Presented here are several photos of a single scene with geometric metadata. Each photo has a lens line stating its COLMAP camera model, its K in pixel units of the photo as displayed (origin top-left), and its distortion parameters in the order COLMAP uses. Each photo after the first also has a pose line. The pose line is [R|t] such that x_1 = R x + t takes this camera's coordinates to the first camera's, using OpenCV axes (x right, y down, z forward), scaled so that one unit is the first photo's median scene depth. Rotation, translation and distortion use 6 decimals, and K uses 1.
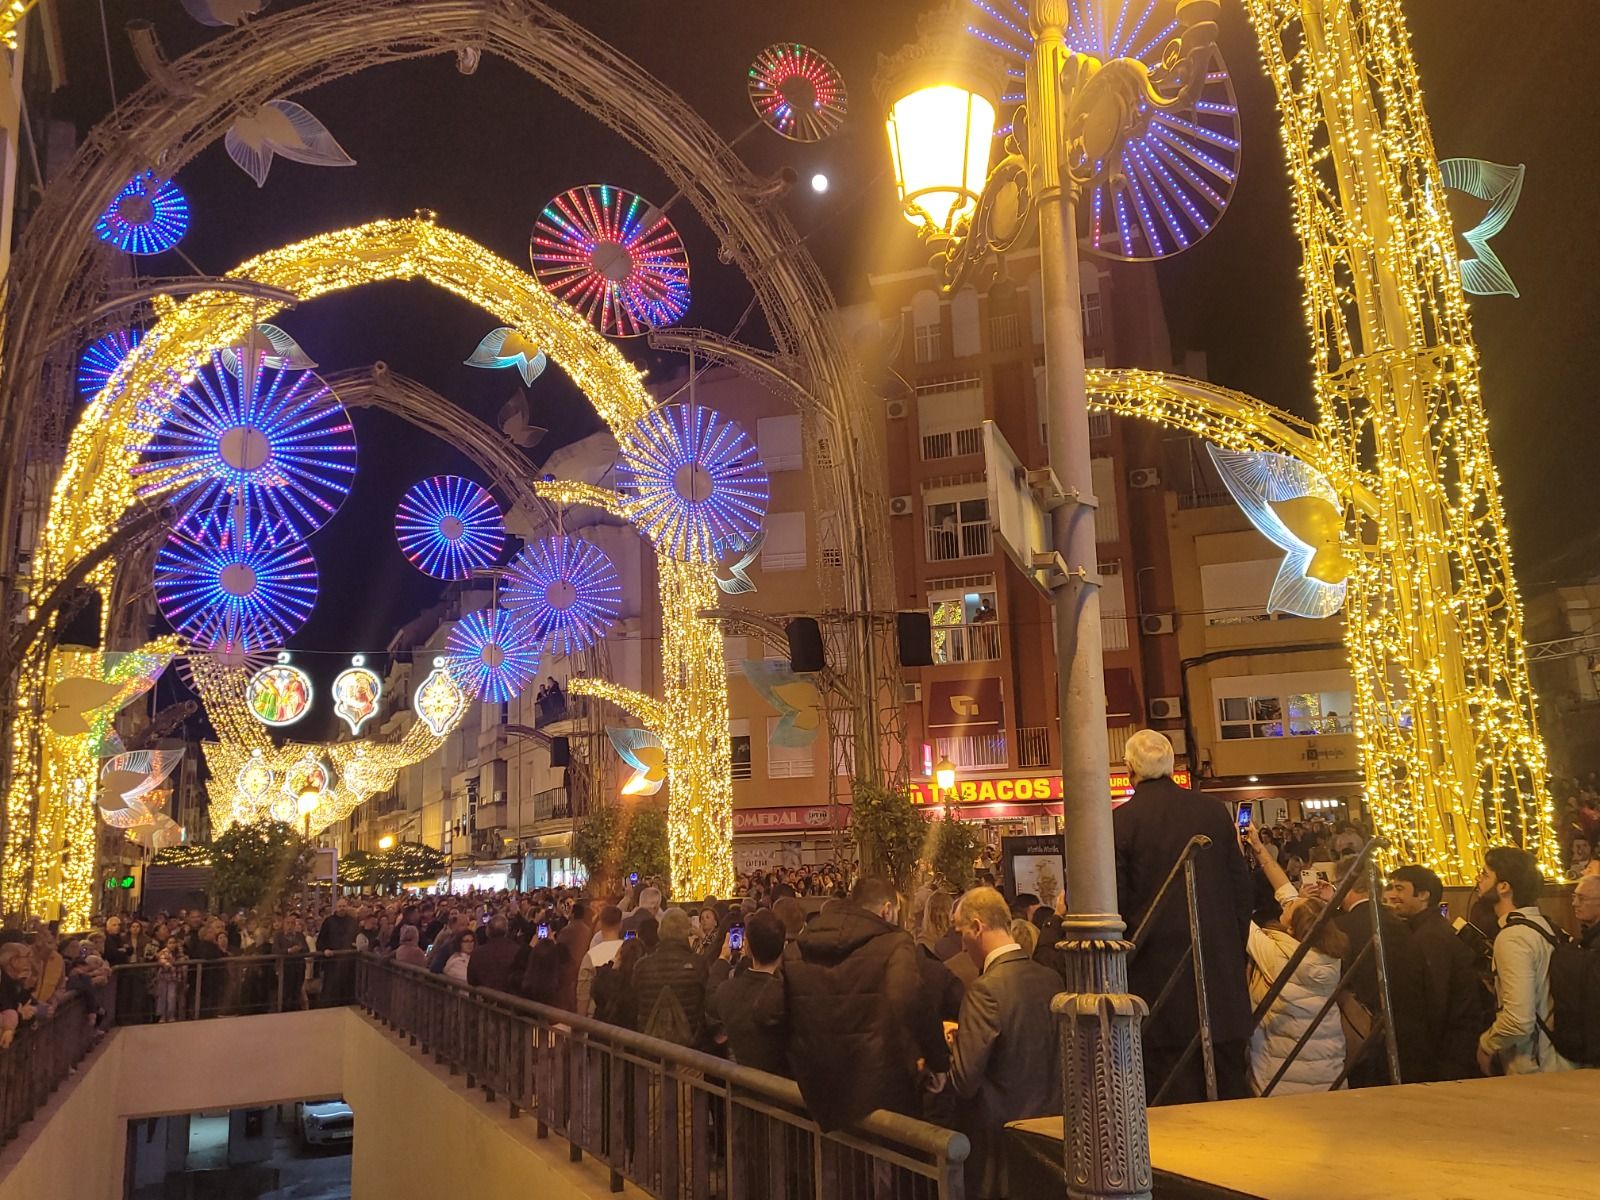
lens RADIAL K [[1411.7, 0, 809.4], [0, 1411.7, 593.4], [0, 0, 1]] dist [0.078767, -0.004391]
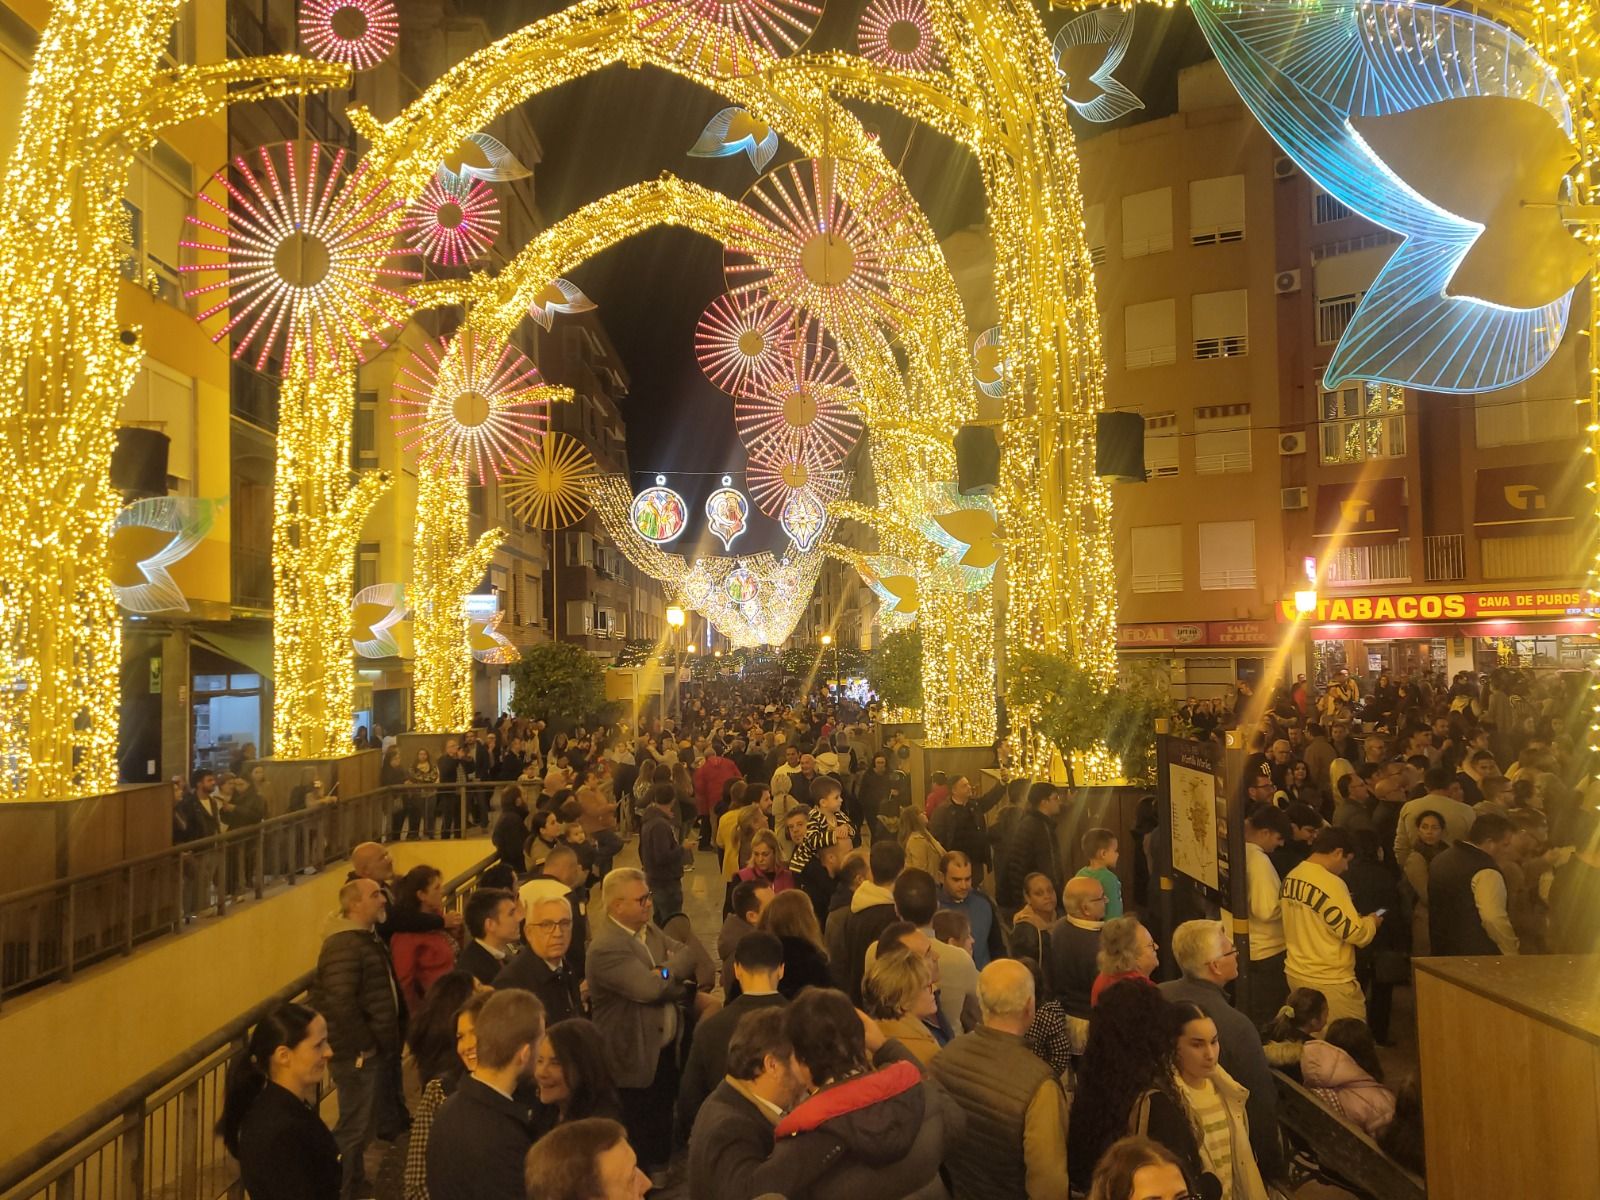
lens RADIAL K [[1280.4, 0, 815.3], [0, 1280.4, 599.0], [0, 0, 1]] dist [0.084994, -0.074001]
pose [[0.937179, 0.001970, -0.348843, 0.117553], [0.050619, 0.988633, 0.141573, 0.004967], [0.345157, -0.150338, 0.926426, 0.219636]]
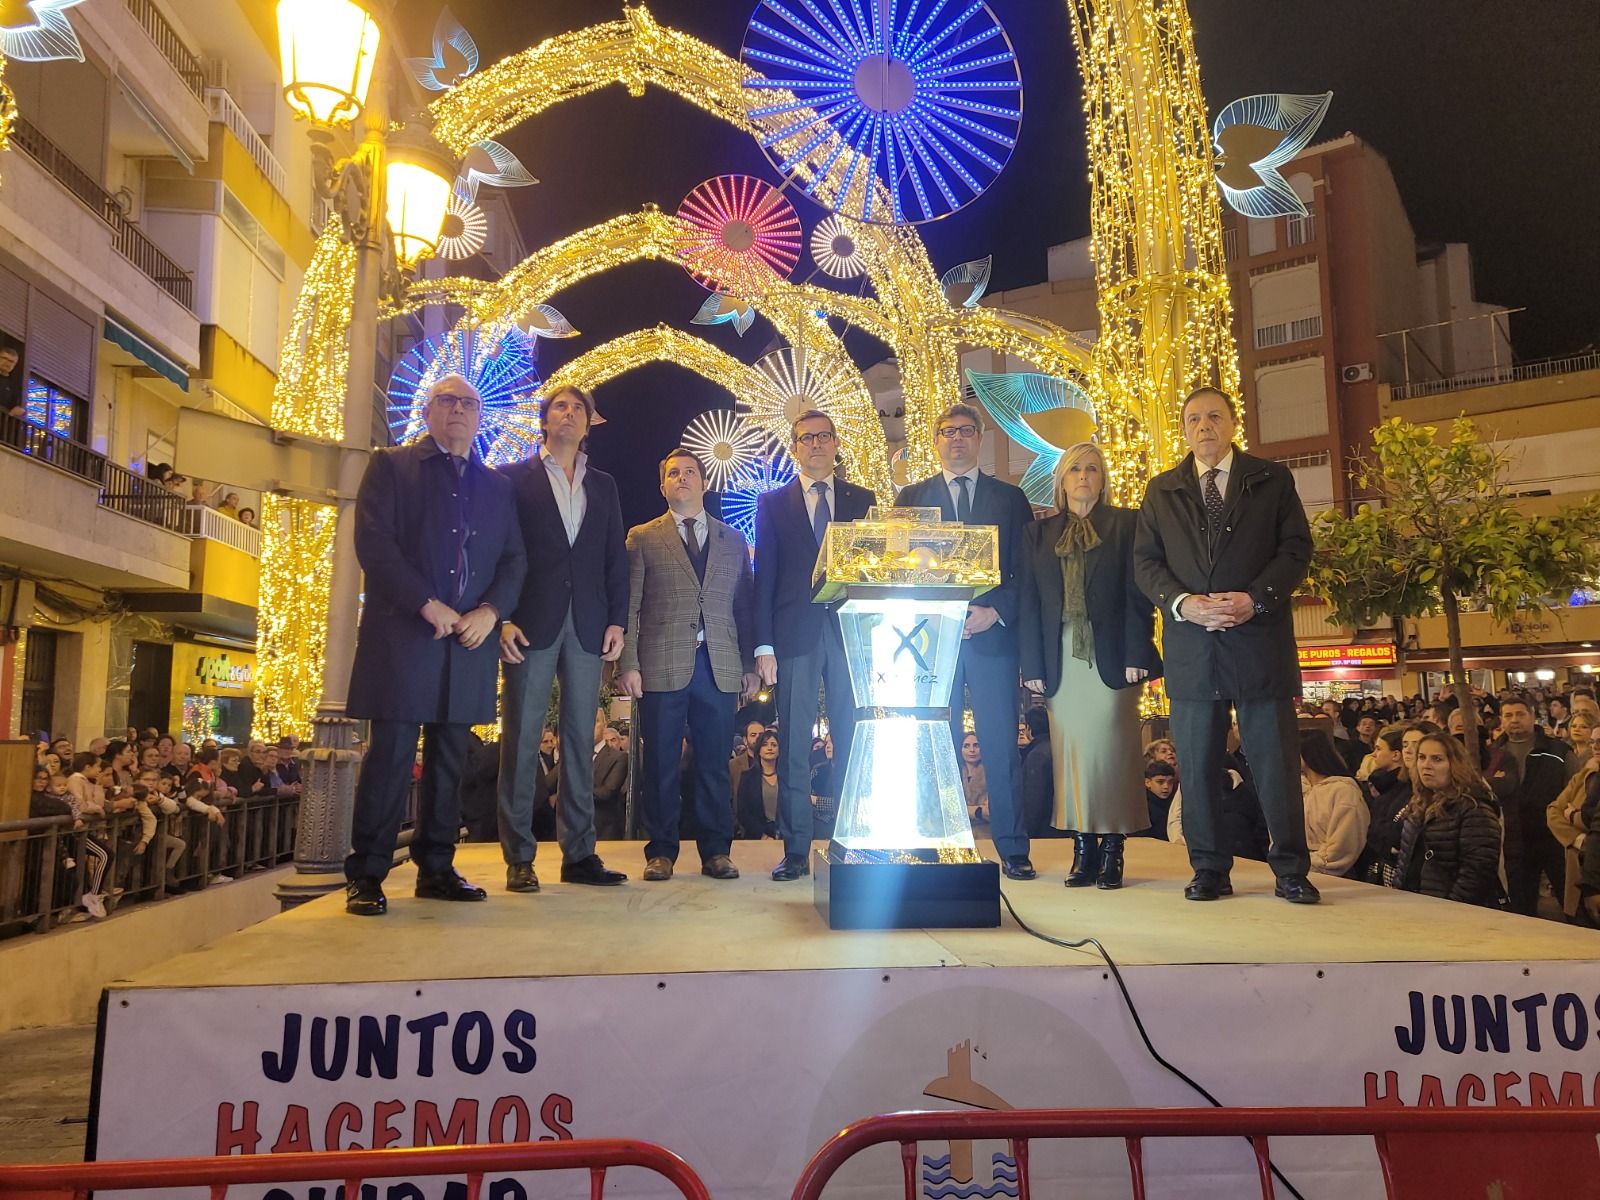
lens RADIAL K [[1203.1, 0, 816.4], [0, 1203.1, 584.6], [0, 0, 1]] dist [0.070191, -0.055317]
pose [[0.957008, -0.011599, -0.289828, 0.172821], [0.032980, 0.997072, 0.068995, 0.001750], [0.288179, -0.075587, 0.954589, -0.019063]]
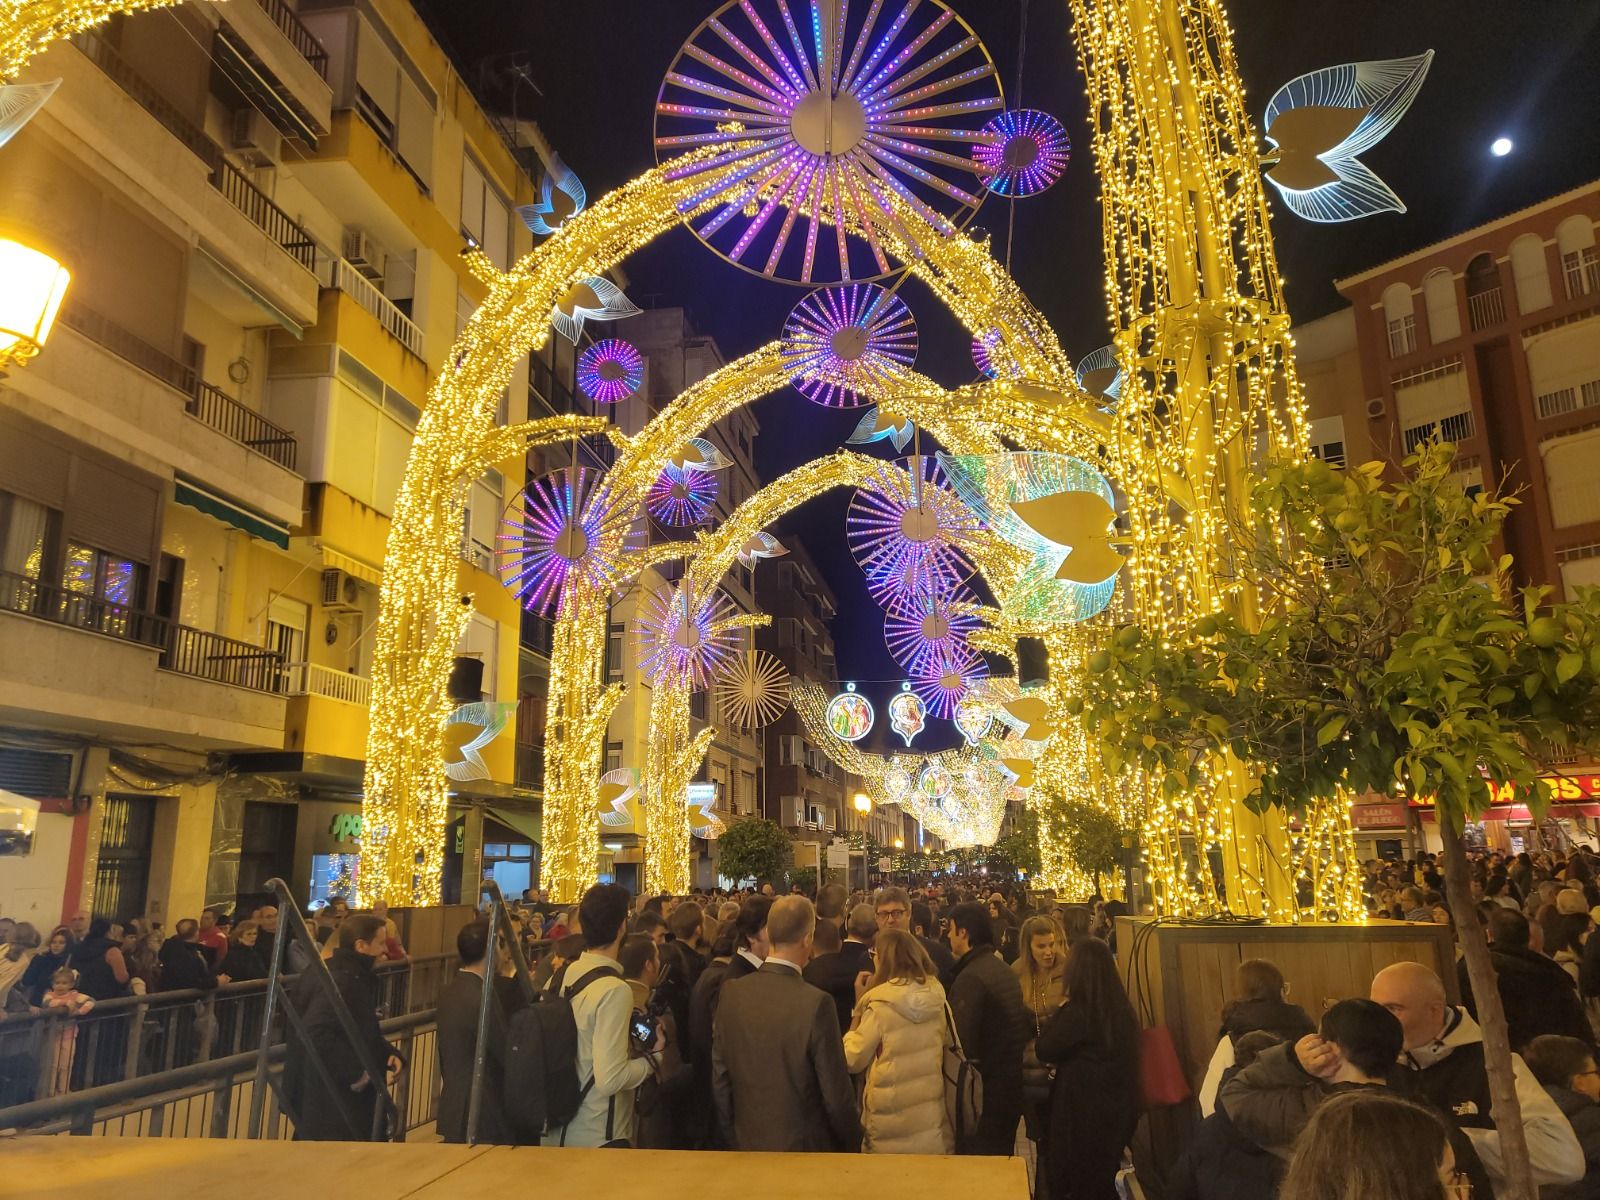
lens RADIAL K [[1203.1, 0, 816.4], [0, 1203.1, 584.6], [0, 0, 1]] dist [0.070191, -0.055317]
pose [[0.861980, -0.095154, -0.497931, 0.230038], [0.081681, 0.995462, -0.048832, 0.006609], [0.500318, 0.001421, 0.865841, 0.095641]]
